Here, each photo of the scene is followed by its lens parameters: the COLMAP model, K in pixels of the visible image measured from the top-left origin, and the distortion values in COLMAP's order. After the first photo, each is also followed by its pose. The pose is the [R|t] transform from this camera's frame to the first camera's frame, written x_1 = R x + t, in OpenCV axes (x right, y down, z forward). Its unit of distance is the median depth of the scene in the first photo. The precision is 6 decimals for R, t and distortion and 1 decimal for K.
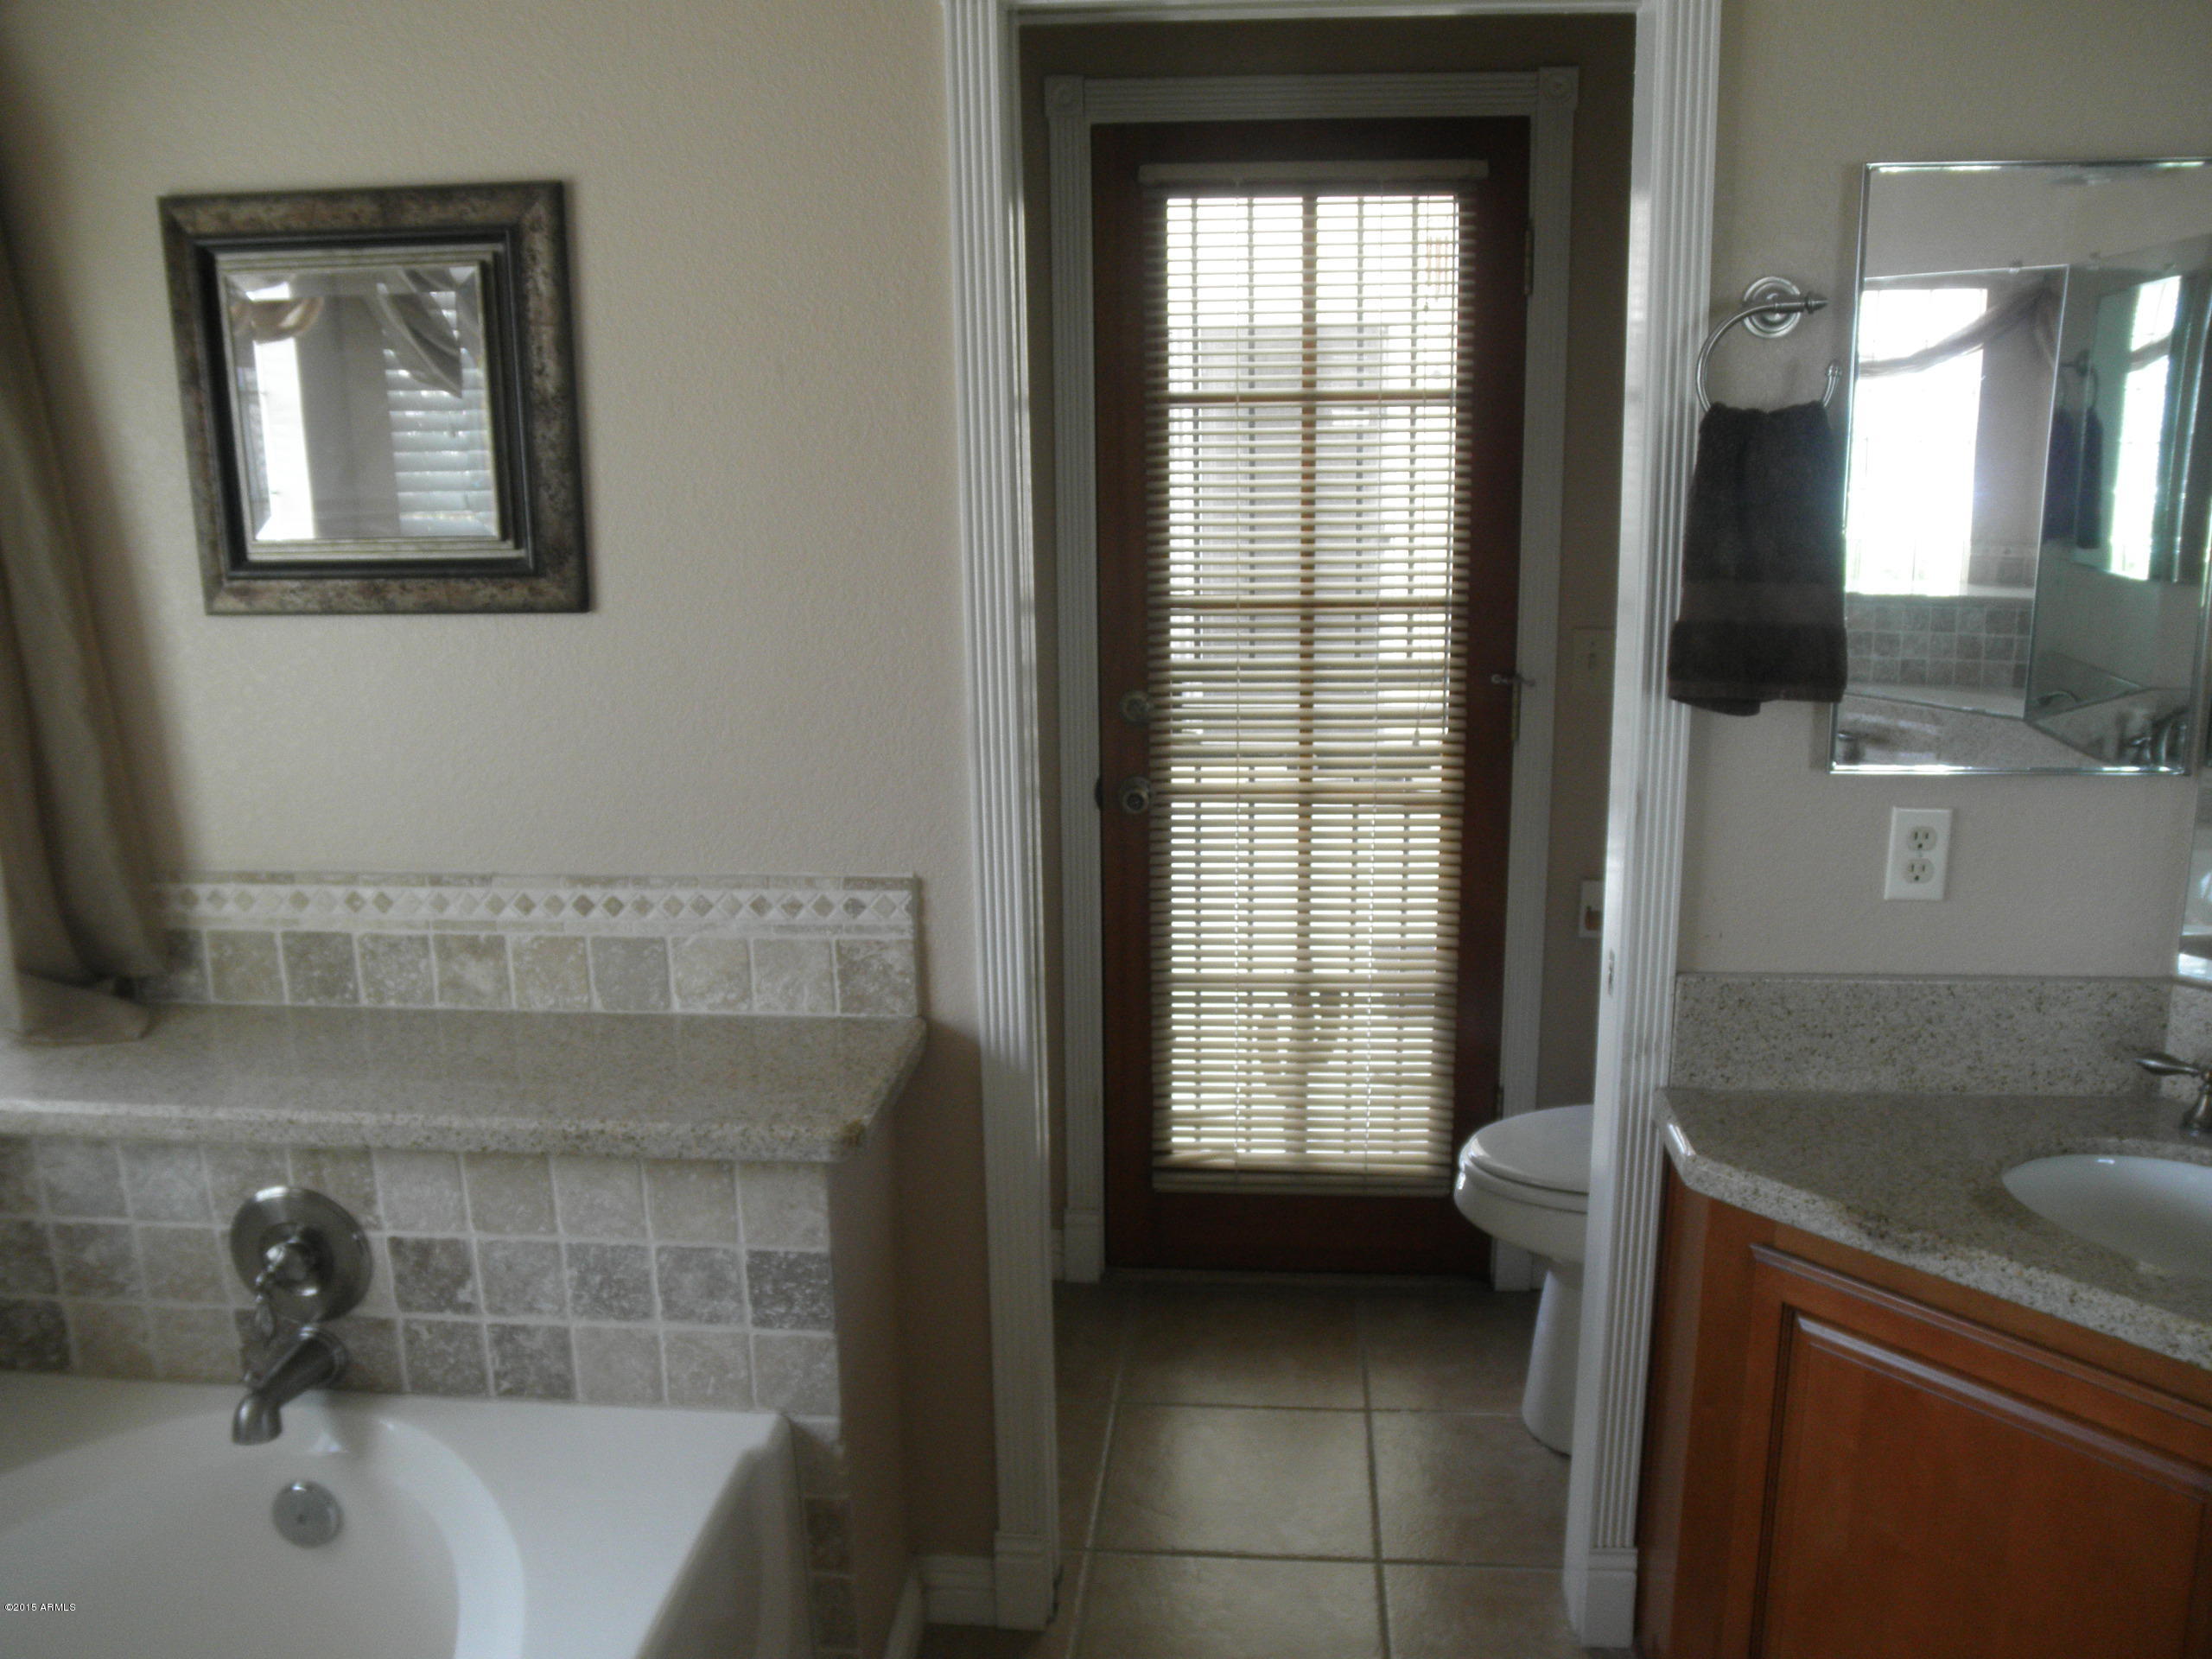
lens RADIAL K [[1813.9, 0, 1116.0], [0, 1813.9, 830.2], [0, 0, 1]] dist [-0.122006, 0.109038]
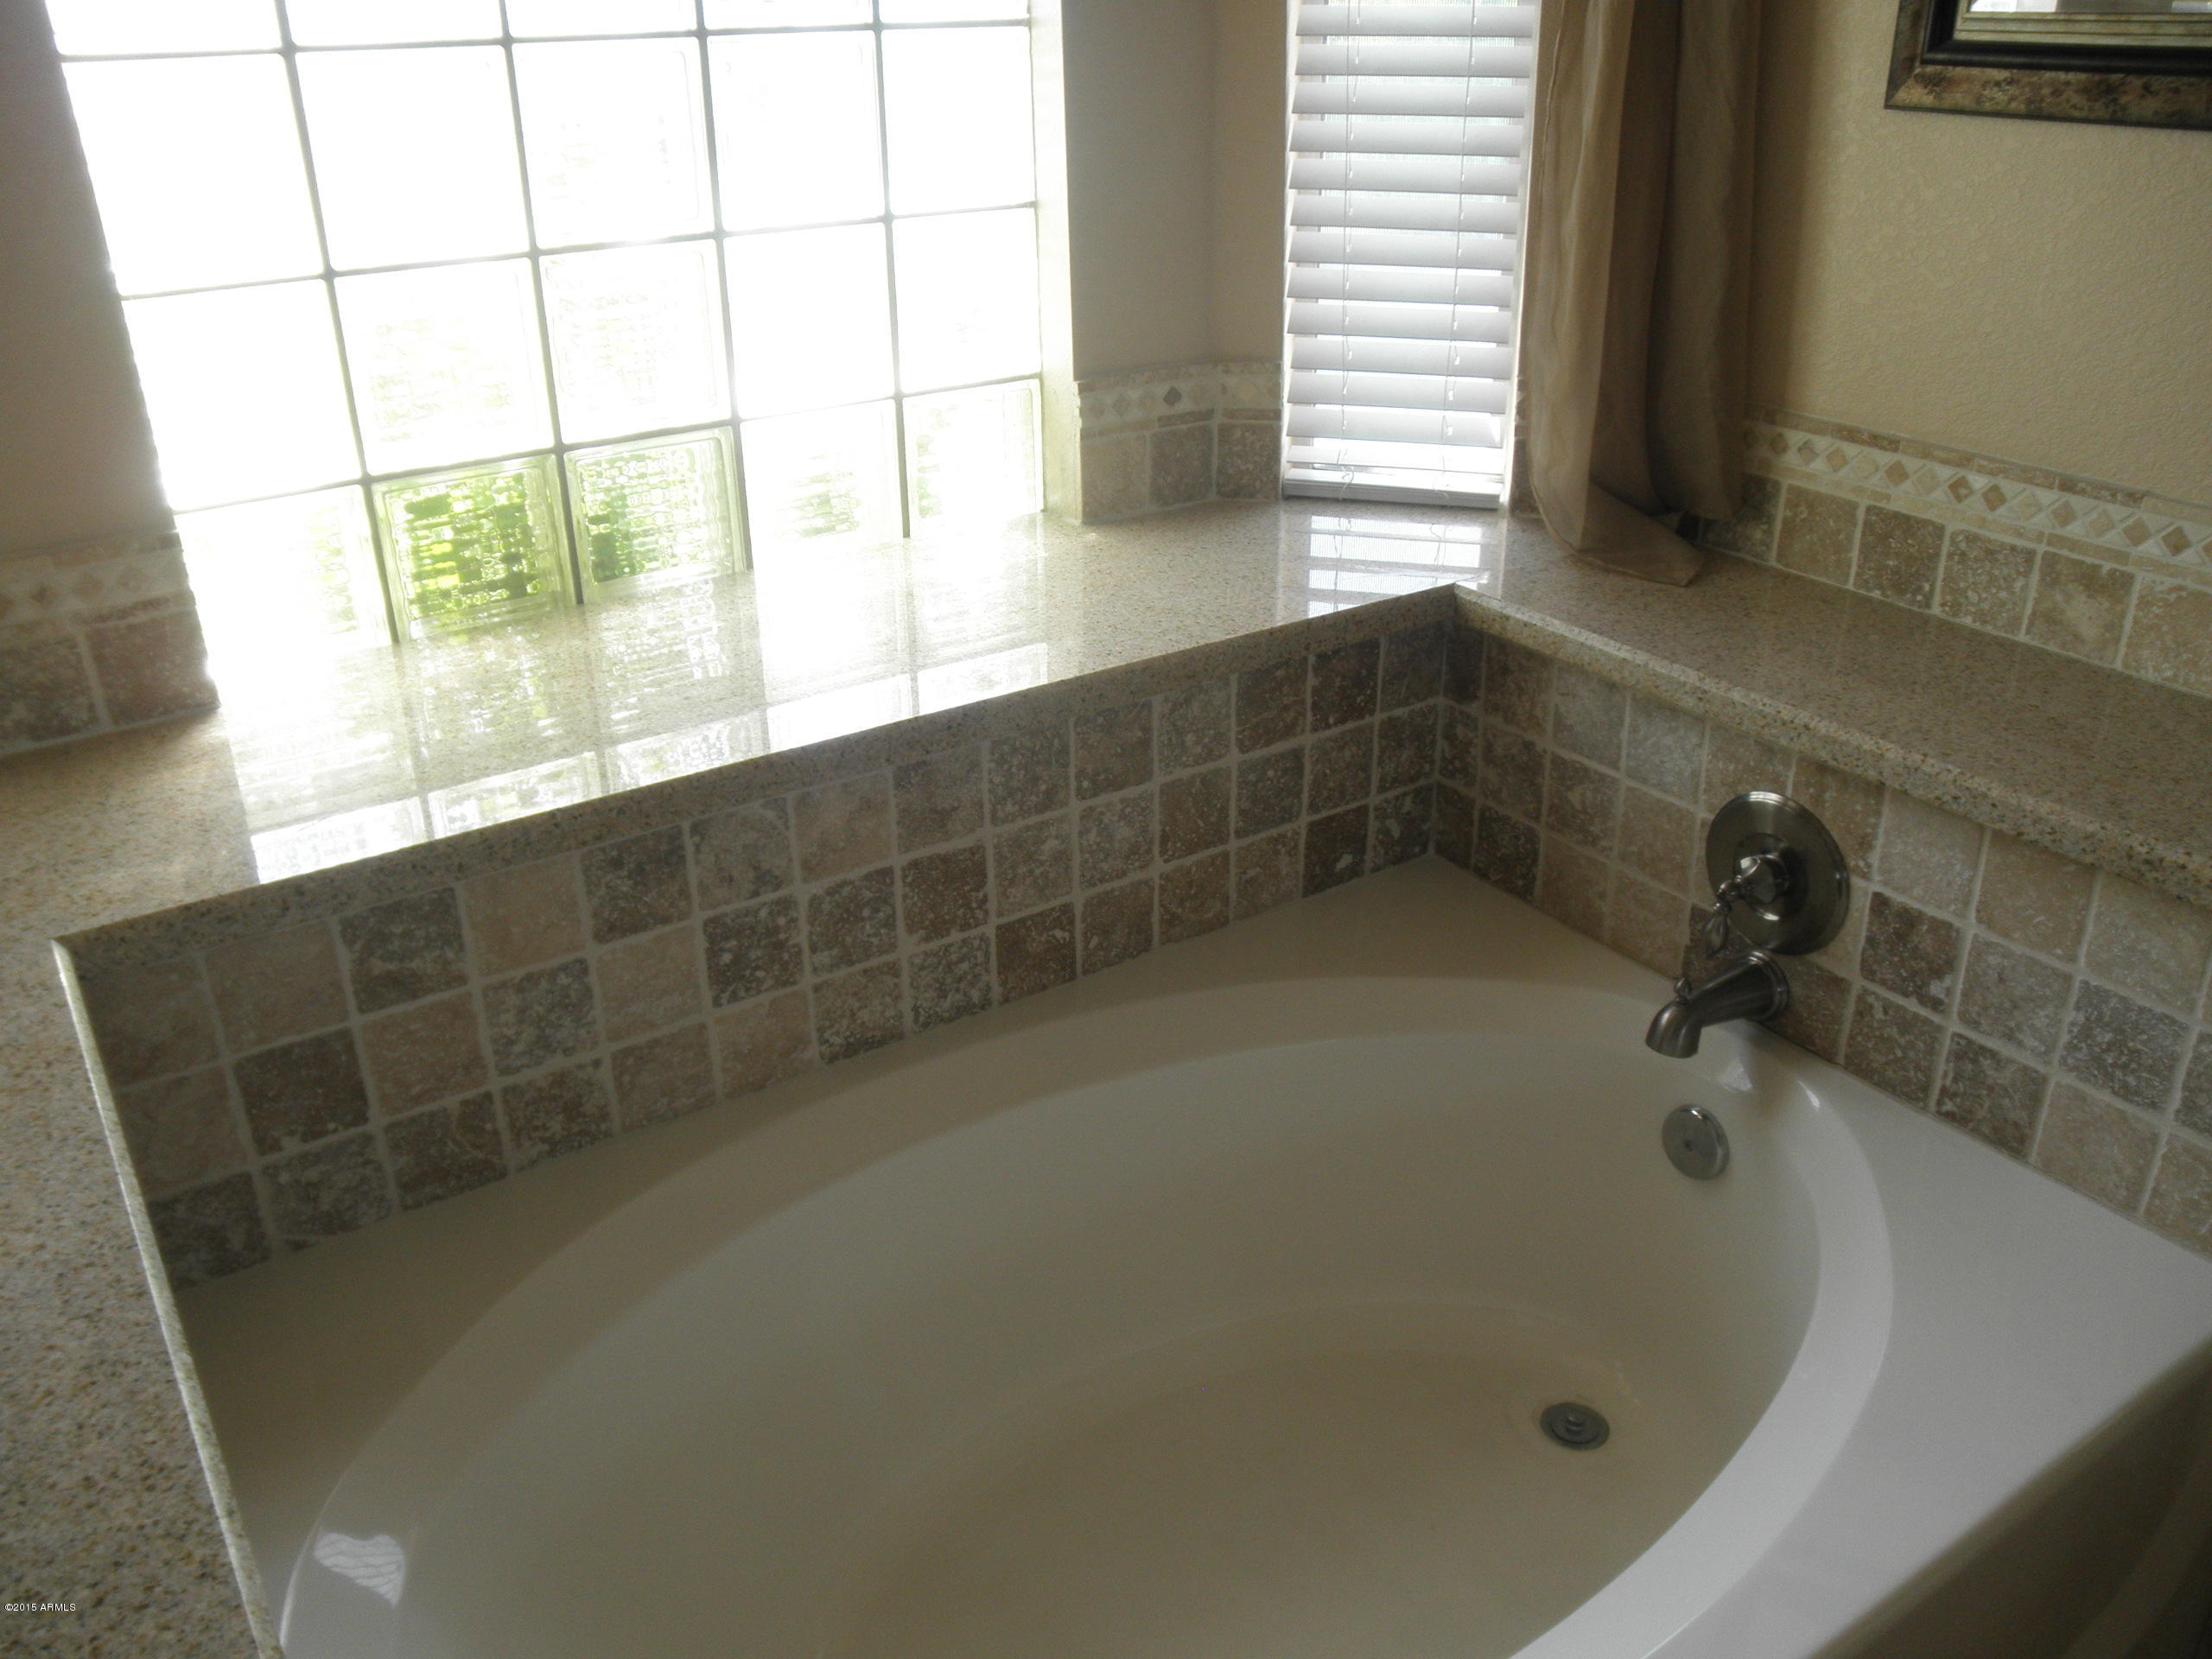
lens RADIAL K [[1813.9, 0, 1113.5], [0, 1813.9, 840.8], [0, 0, 1]] dist [-0.122006, 0.109038]
pose [[0.639291, 0.341761, -0.688844, -0.065079], [-0.166729, 0.936102, 0.309700, 0.004879], [0.750672, -0.083138, 0.655424, 0.172345]]
